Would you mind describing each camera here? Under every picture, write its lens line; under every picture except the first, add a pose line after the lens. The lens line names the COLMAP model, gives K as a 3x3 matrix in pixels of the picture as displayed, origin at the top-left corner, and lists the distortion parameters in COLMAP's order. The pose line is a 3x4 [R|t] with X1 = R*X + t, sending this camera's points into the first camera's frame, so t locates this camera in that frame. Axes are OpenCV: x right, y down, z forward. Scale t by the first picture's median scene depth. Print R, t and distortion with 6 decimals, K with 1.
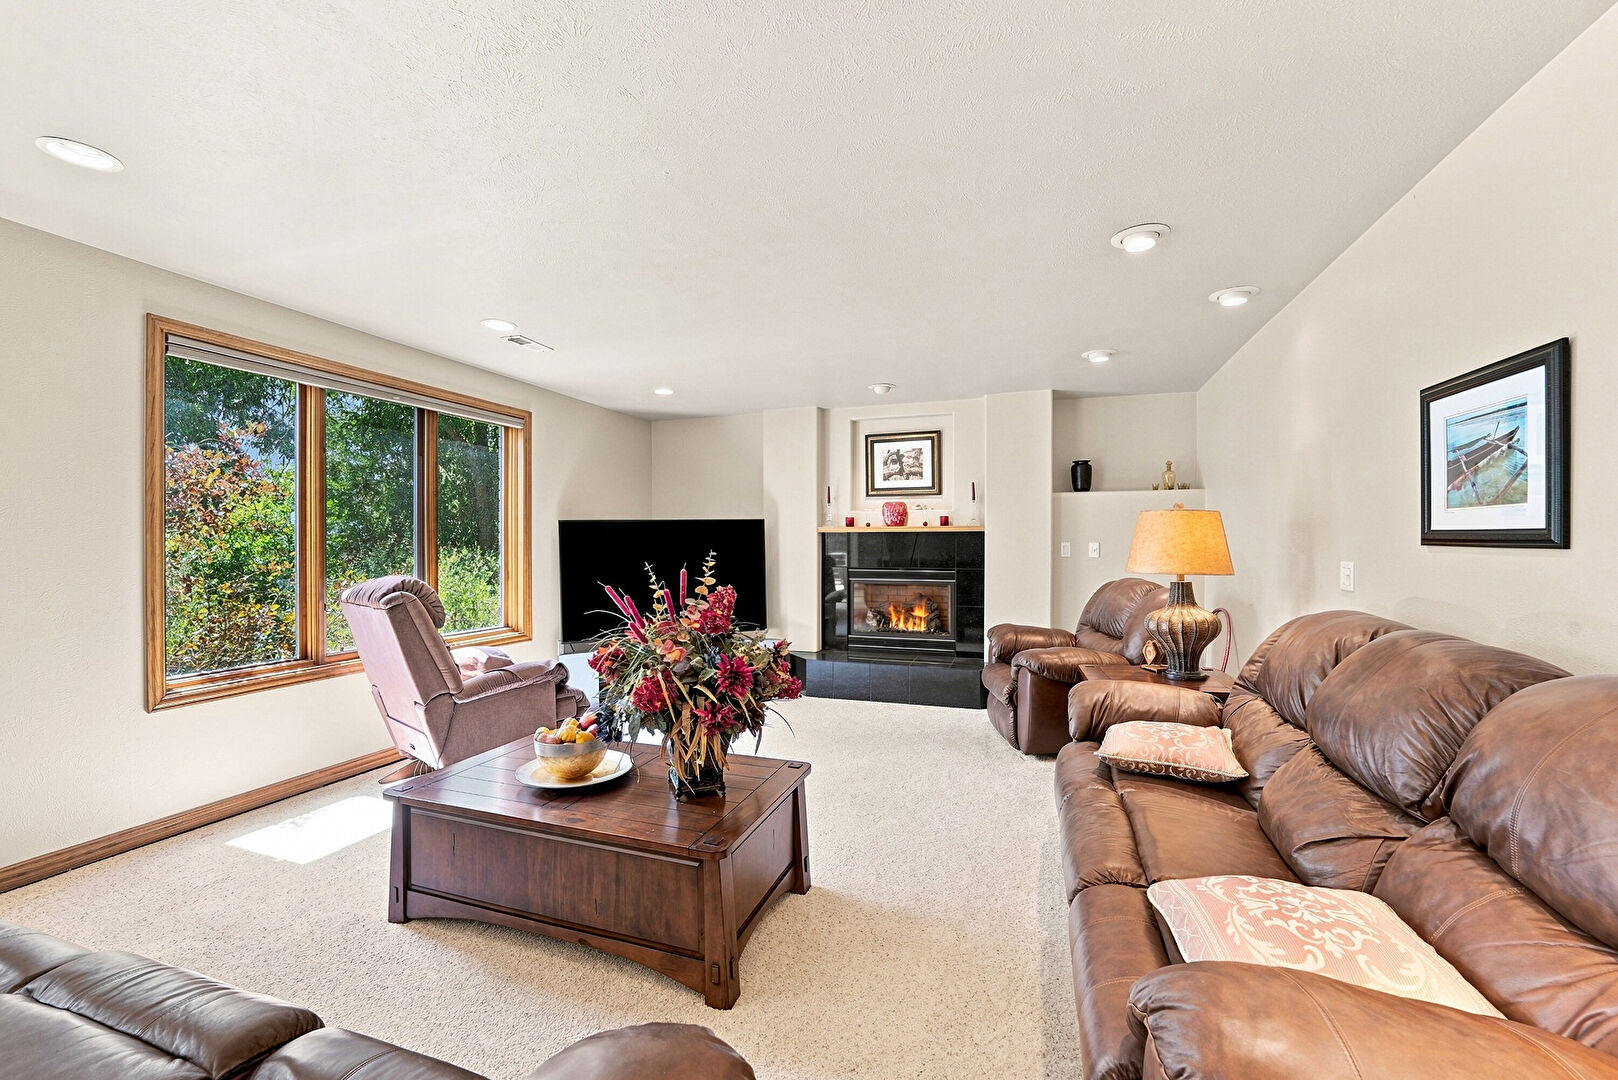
lens RADIAL K [[655.6, 0, 800.7], [0, 655.6, 543.7], [0, 0, 1]] dist [-0.001037, -0.000216]
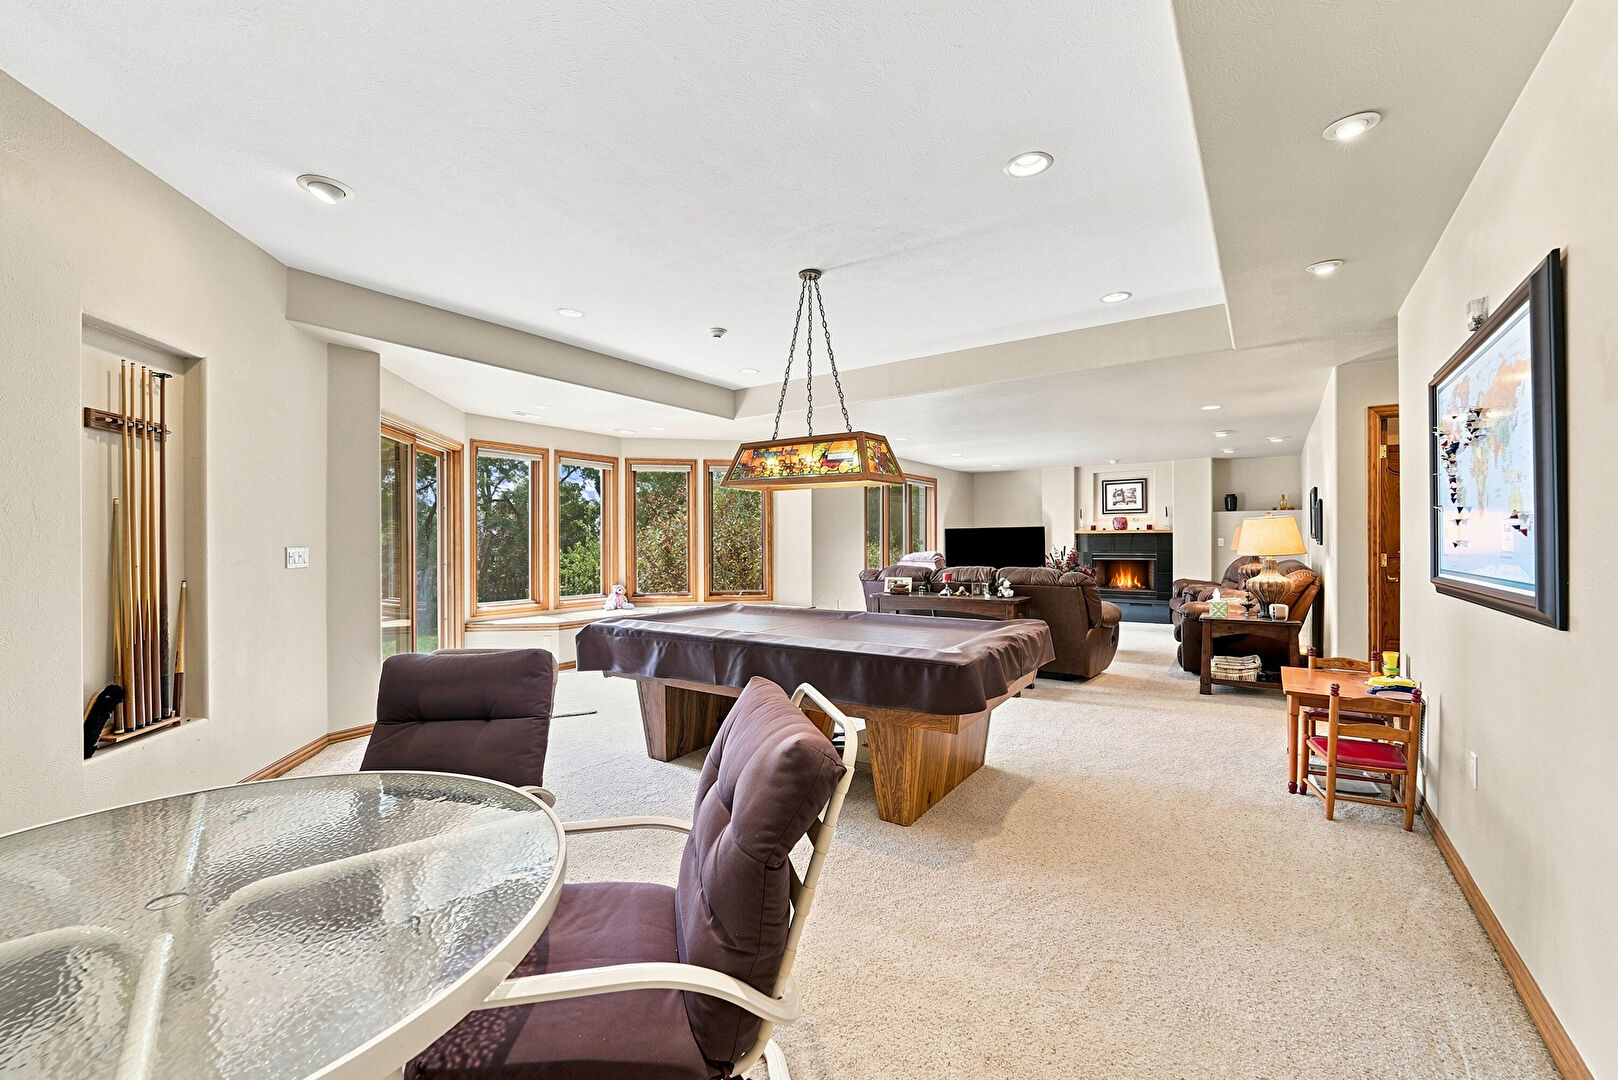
lens RADIAL K [[655.6, 0, 800.7], [0, 655.6, 543.7], [0, 0, 1]] dist [-0.001037, -0.000216]
pose [[0.962535, -0.002561, -0.271145, -0.224540], [0.002972, 0.999995, 0.001105, 0.007445], [0.271141, -0.001870, 0.962538, -1.038599]]
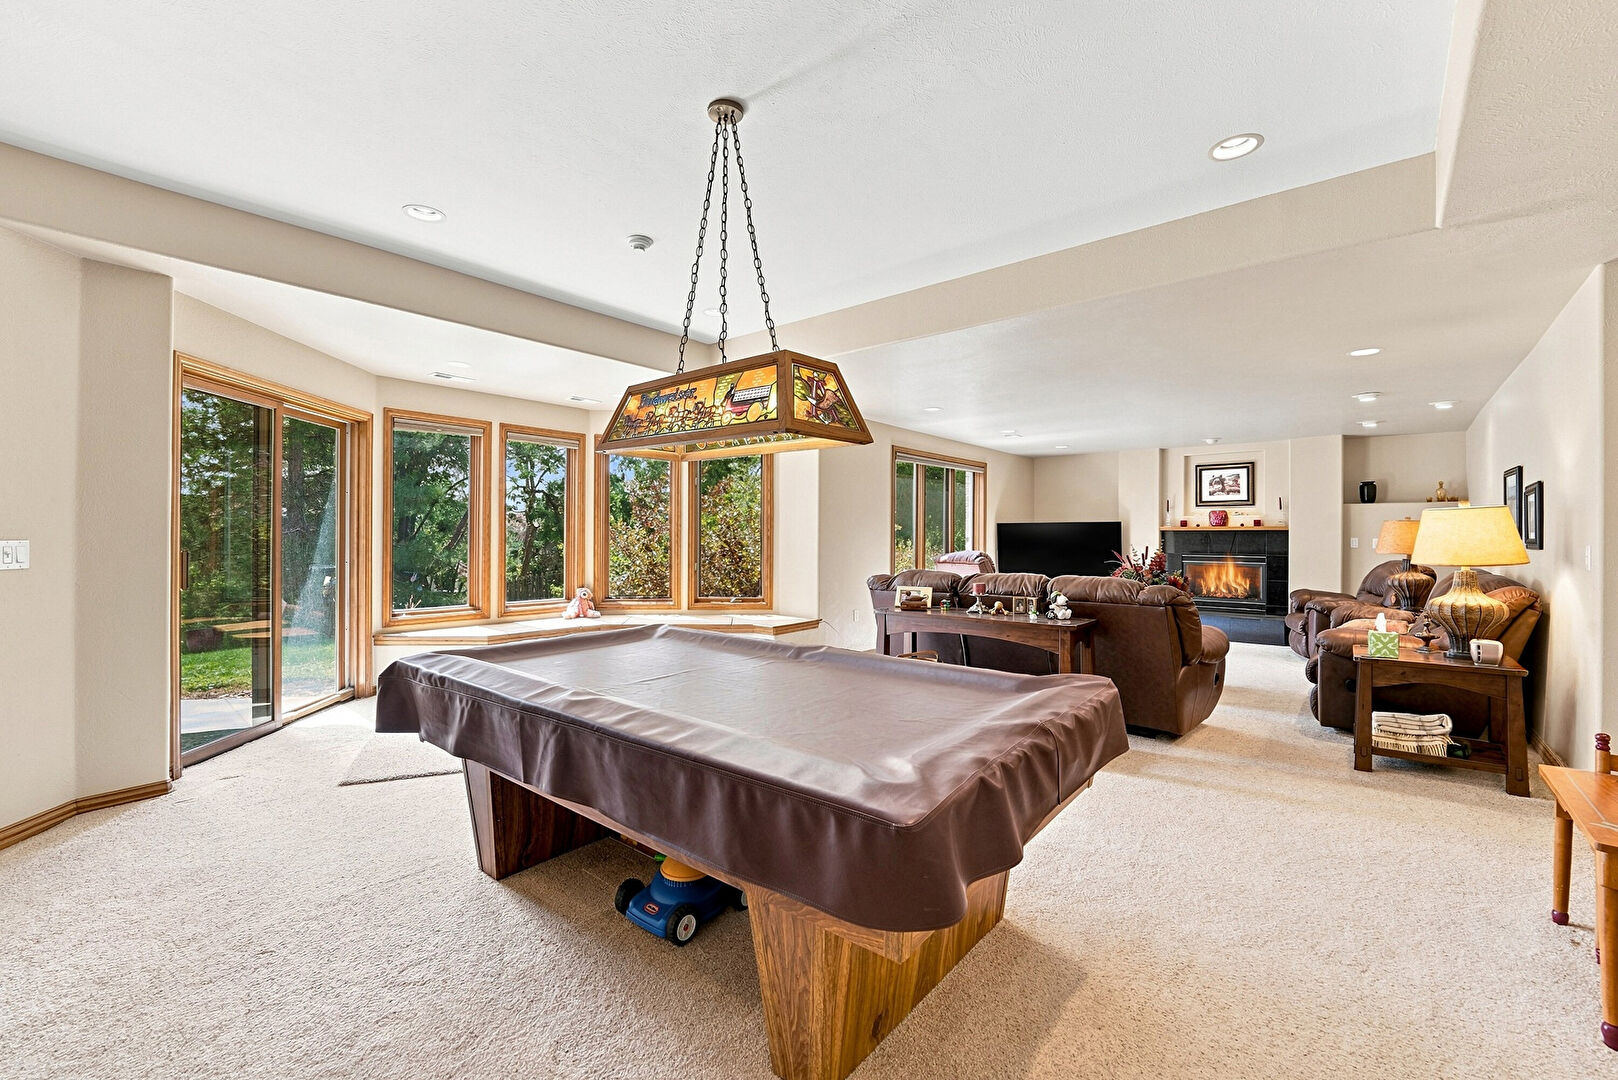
lens RADIAL K [[696.1, 0, 786.6], [0, 696.1, 536.6], [0, 0, 1]] dist [-0.007731, -0.000361]
pose [[0.932404, 0.005042, -0.361383, -0.203004], [-0.006206, 0.999979, -0.002062, 0.005787], [0.361365, 0.004165, 0.932415, -0.834728]]
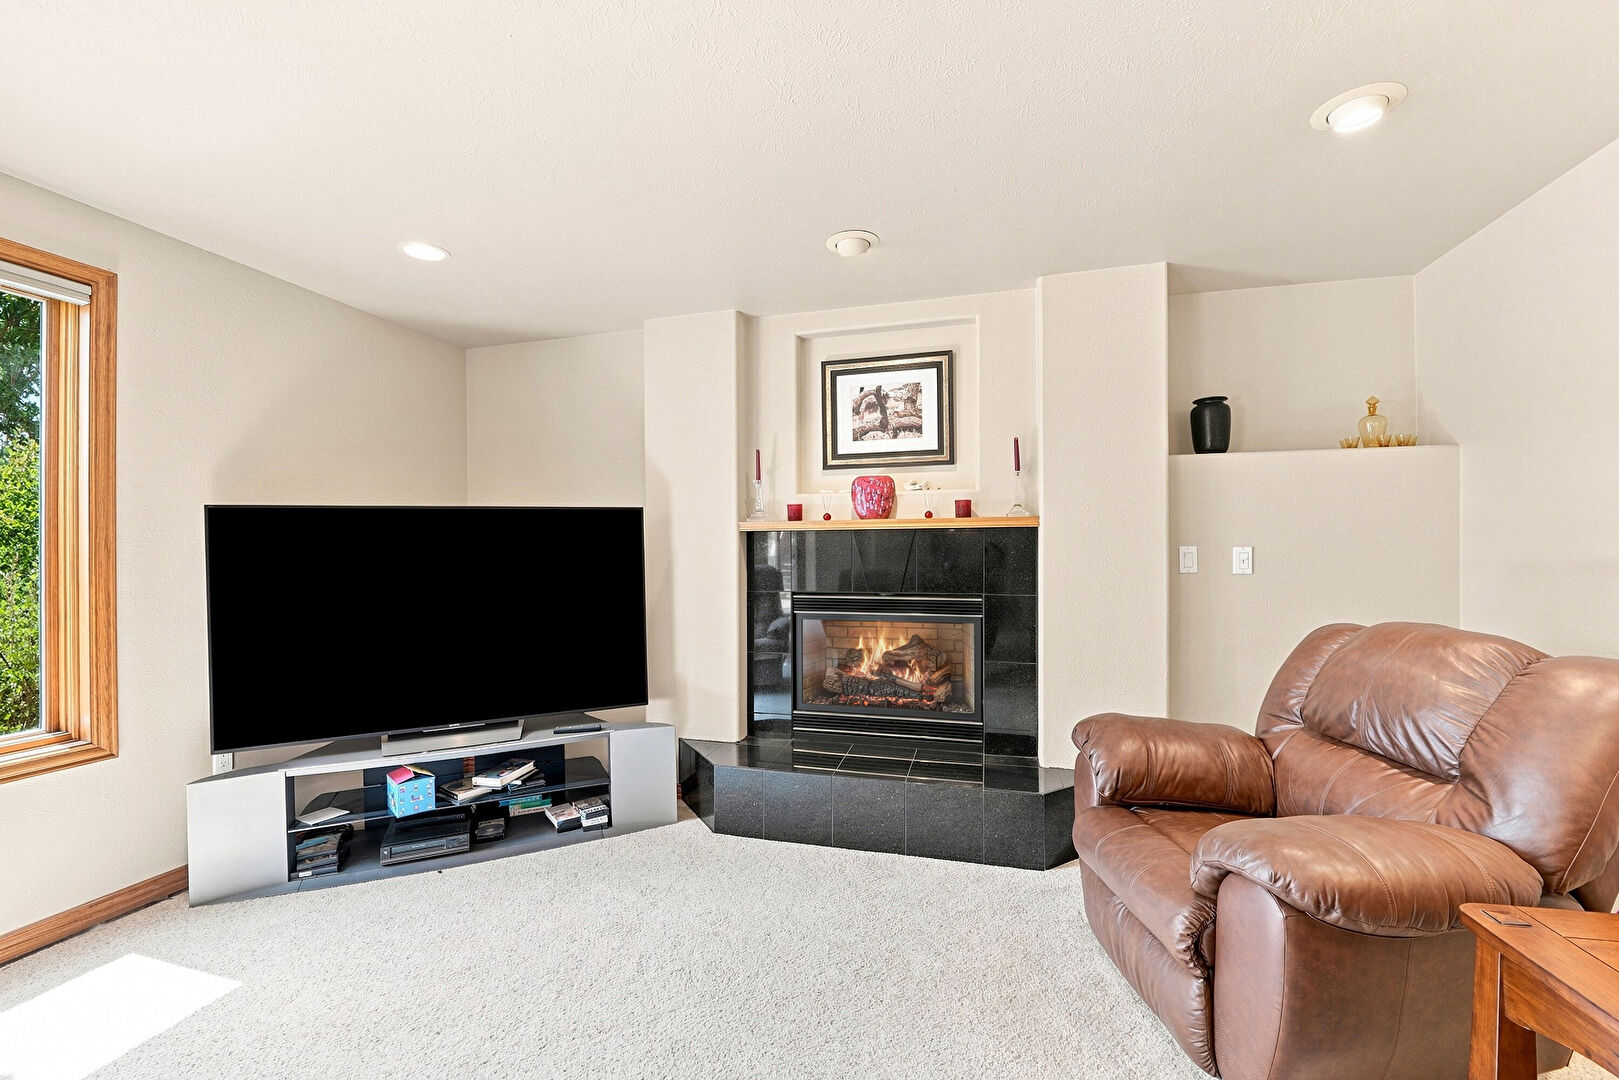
lens RADIAL K [[656.0, 0, 801.2], [0, 656.0, 543.7], [0, 0, 1]] dist [-0.001037, -0.000216]
pose [[0.998002, -0.003349, 0.063090, 0.044964], [0.004189, 0.999904, -0.013188, 0.001720], [-0.063040, 0.013426, 0.997921, 0.438840]]
